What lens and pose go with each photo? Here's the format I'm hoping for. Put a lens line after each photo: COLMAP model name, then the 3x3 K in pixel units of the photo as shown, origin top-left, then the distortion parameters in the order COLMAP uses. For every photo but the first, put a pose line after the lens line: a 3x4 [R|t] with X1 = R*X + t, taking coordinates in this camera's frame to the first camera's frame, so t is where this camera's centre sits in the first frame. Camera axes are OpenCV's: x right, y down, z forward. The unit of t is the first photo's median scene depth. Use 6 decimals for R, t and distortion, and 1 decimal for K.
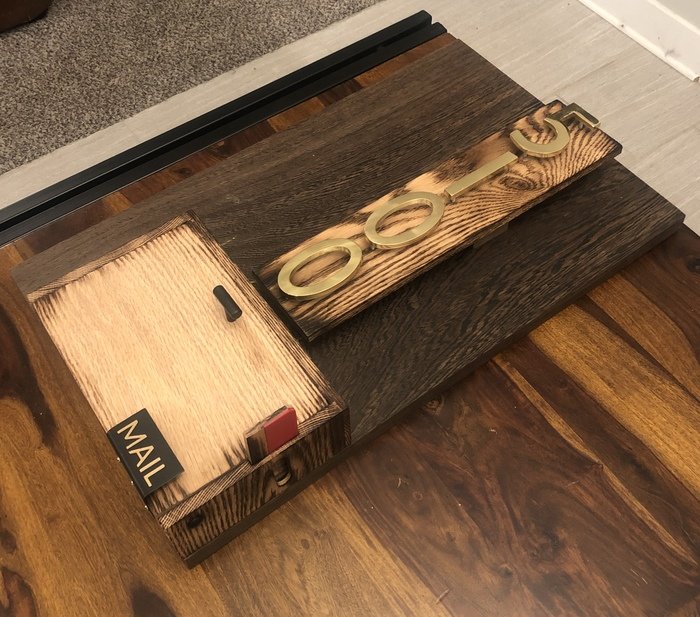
lens RADIAL K [[825.0, 0, 339.9], [0, 825.0, 306.9], [0, 0, 1]] dist [0.017418, 0.006452]
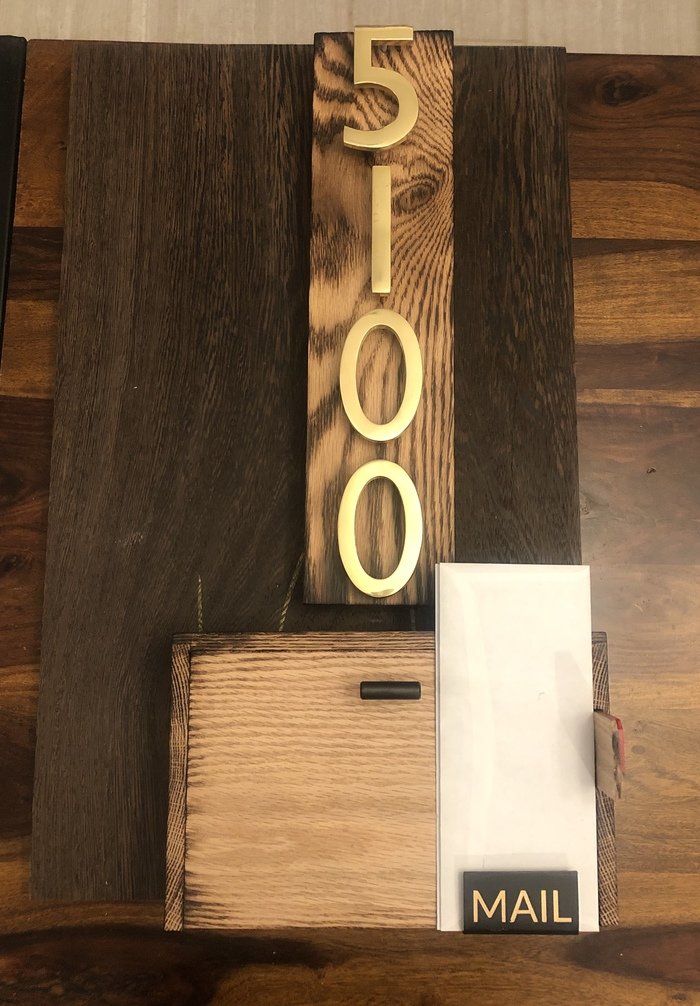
lens RADIAL K [[939.5, 0, 318.9], [0, 939.5, 477.2], [0, 0, 1]] dist [-0.001890, -0.013490]
pose [[0.577996, -0.801773, 0.151925, -0.128336], [0.651547, 0.565513, 0.505650, -0.464226], [-0.491332, -0.193277, 0.849257, 0.359871]]
